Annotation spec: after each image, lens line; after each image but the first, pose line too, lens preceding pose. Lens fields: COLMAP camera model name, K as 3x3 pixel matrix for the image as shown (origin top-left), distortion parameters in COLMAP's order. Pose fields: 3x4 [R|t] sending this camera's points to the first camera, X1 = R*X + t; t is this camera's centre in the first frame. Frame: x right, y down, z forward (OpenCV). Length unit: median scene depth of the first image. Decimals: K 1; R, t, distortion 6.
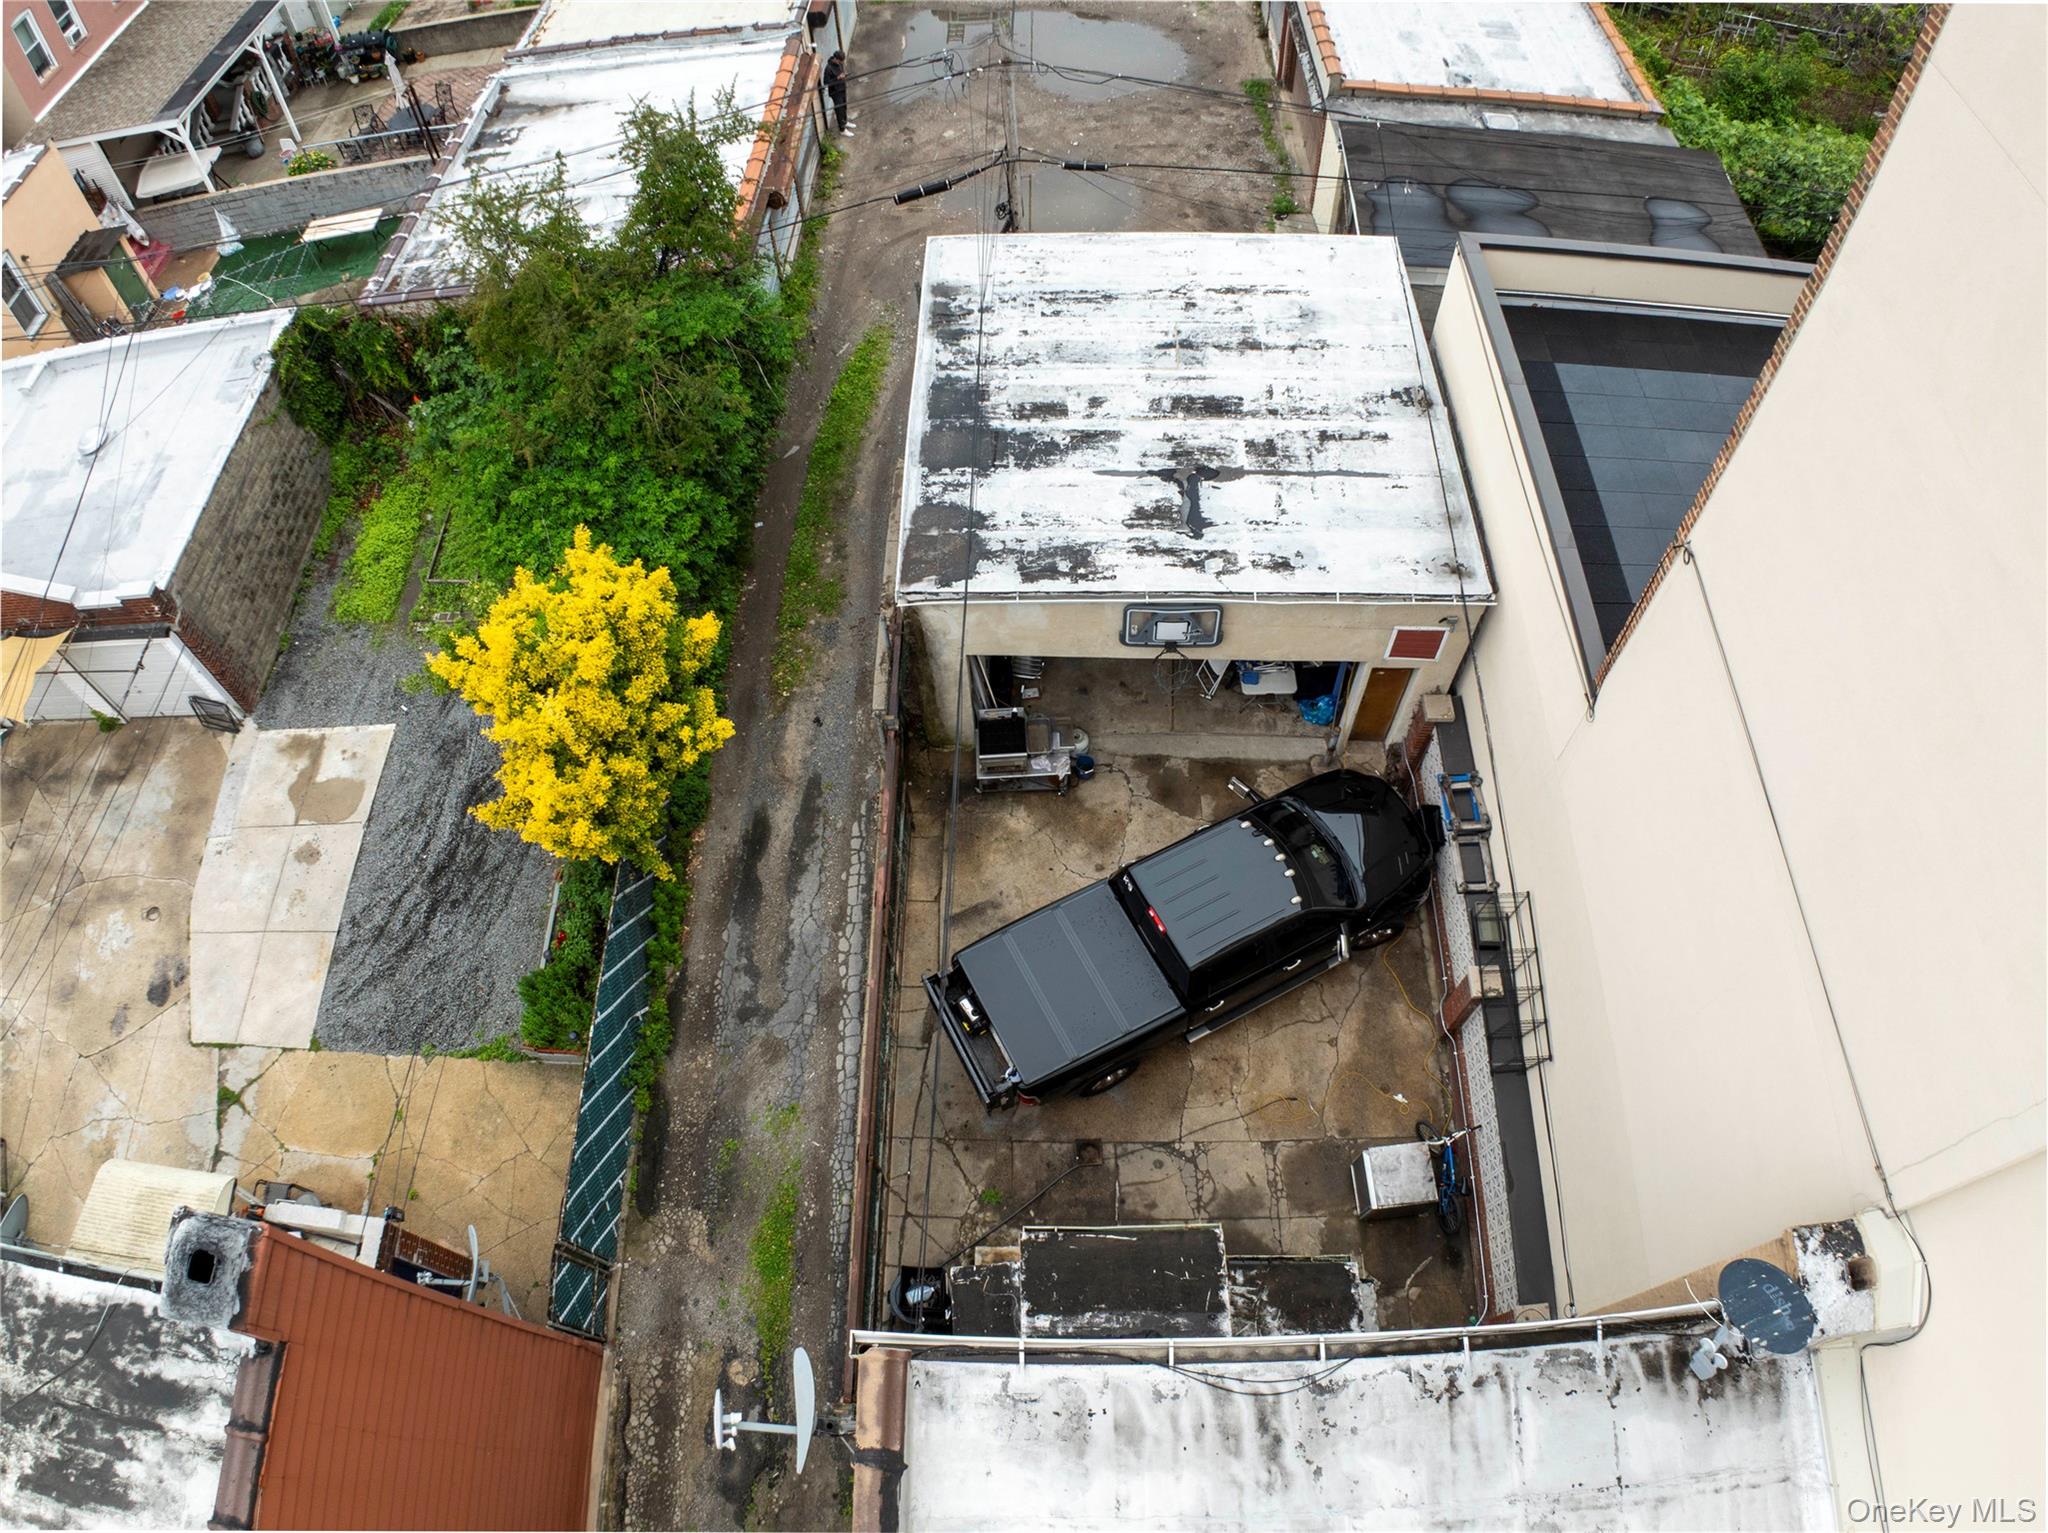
lens RADIAL K [[1267.3, 0, 1038.1], [0, 1267.3, 759.4], [0, 0, 1]] dist [-0.196683, 0.014646]
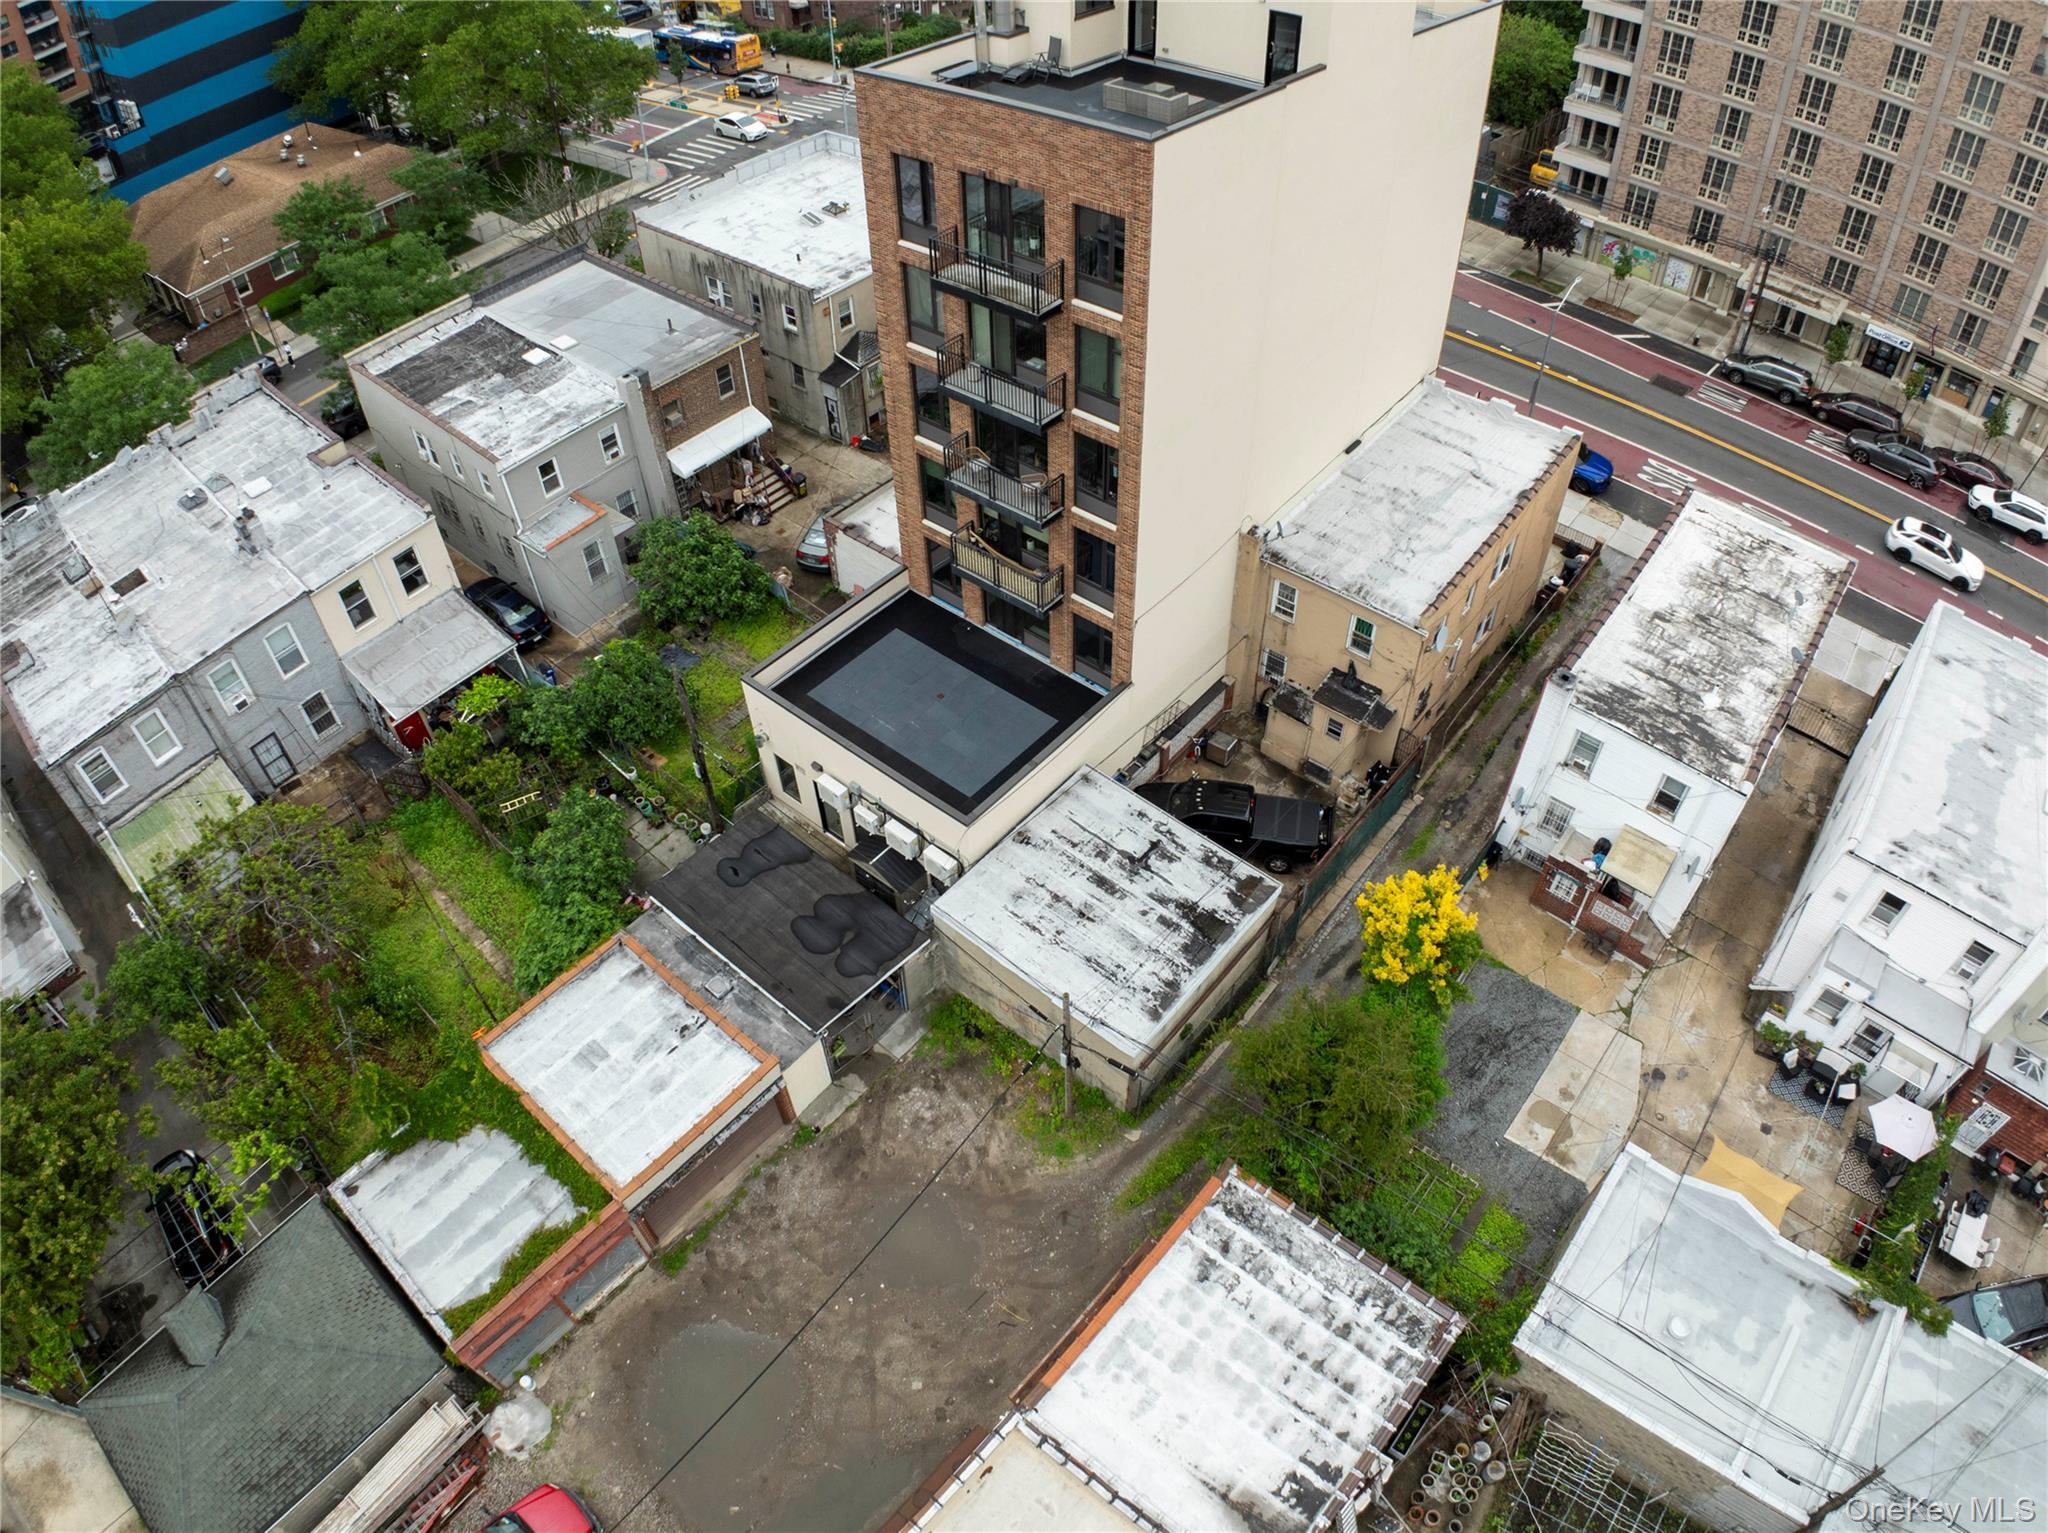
lens RADIAL K [[1267.3, 0, 1025.5], [0, 1267.3, 778.9], [0, 0, 1]] dist [-0.196683, 0.014646]
pose [[-0.770177, -0.437761, 0.463889, -0.693737], [0.565928, -0.133542, 0.813568, -2.127163], [-0.294200, 0.889119, 0.350592, 0.133581]]
